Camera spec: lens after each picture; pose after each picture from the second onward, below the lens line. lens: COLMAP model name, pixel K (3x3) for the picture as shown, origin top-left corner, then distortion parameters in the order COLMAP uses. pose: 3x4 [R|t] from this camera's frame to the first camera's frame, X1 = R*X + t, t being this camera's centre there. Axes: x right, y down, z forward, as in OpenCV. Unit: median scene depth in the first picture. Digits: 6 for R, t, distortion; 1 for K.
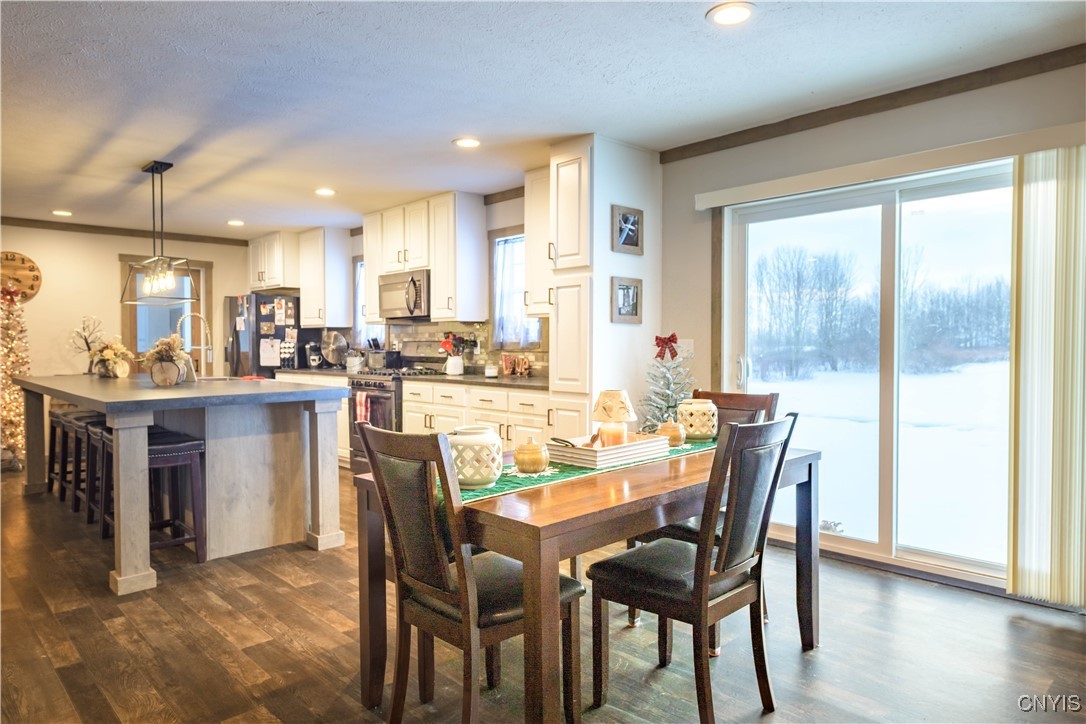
lens RADIAL K [[681.2, 0, 542.0], [0, 681.2, 366.5], [0, 0, 1]] dist [0.017667, -0.005699]
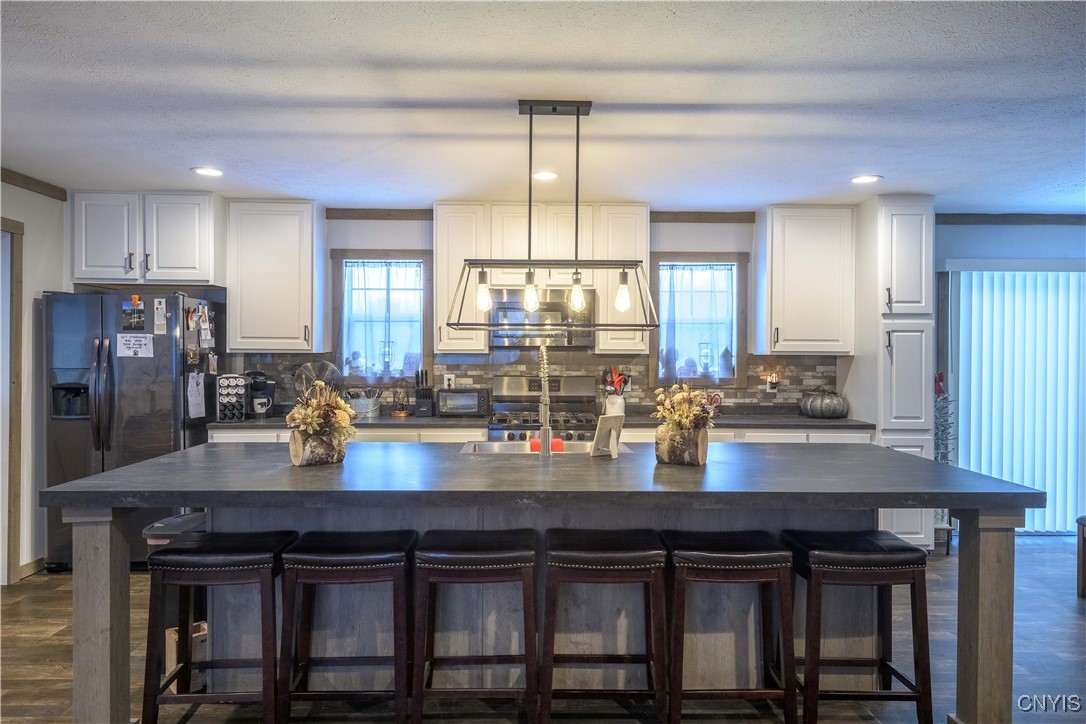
lens RADIAL K [[716.2, 0, 538.8], [0, 716.2, 362.8], [0, 0, 1]] dist [0.021106, -0.008580]
pose [[0.667387, -0.004830, 0.744695, -0.881884], [0.018339, 0.999782, -0.009951, -0.049123], [-0.744485, 0.020298, 0.667330, 0.496913]]
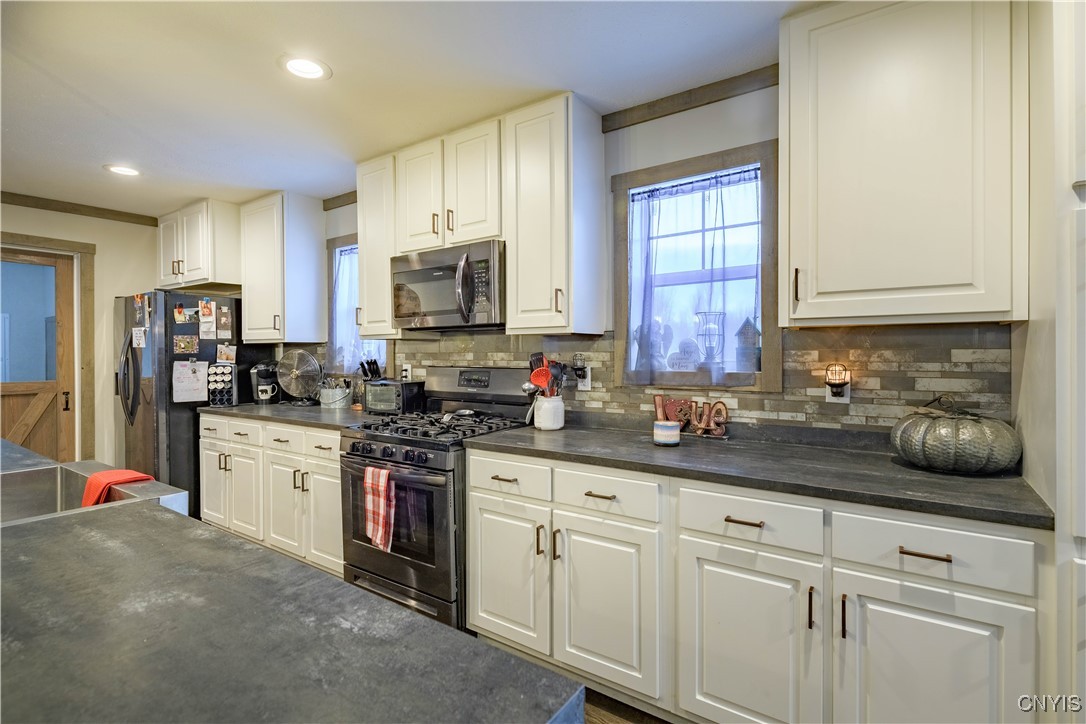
lens RADIAL K [[508.1, 0, 544.4], [0, 508.1, 355.8], [0, 0, 1]] dist [0.008034, -0.004178]
pose [[0.977828, -0.006856, 0.209296, -0.228097], [0.012079, 0.999646, -0.023687, -0.039545], [-0.209060, 0.025690, 0.977565, 0.610064]]
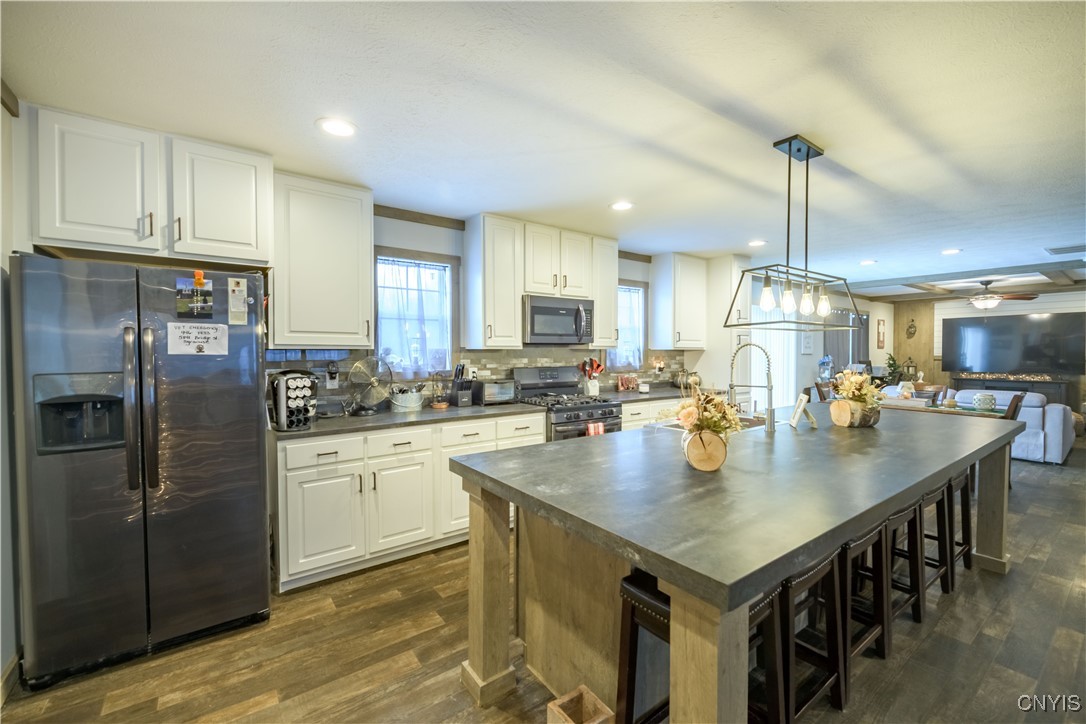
lens RADIAL K [[451.5, 0, 547.4], [0, 451.5, 362.4], [0, 0, 1]] dist [0.001815, -0.003074]
pose [[0.114769, -0.024726, 0.993084, -0.918871], [0.030297, 0.999312, 0.021380, -0.064359], [-0.992930, 0.027634, 0.115439, 1.023686]]
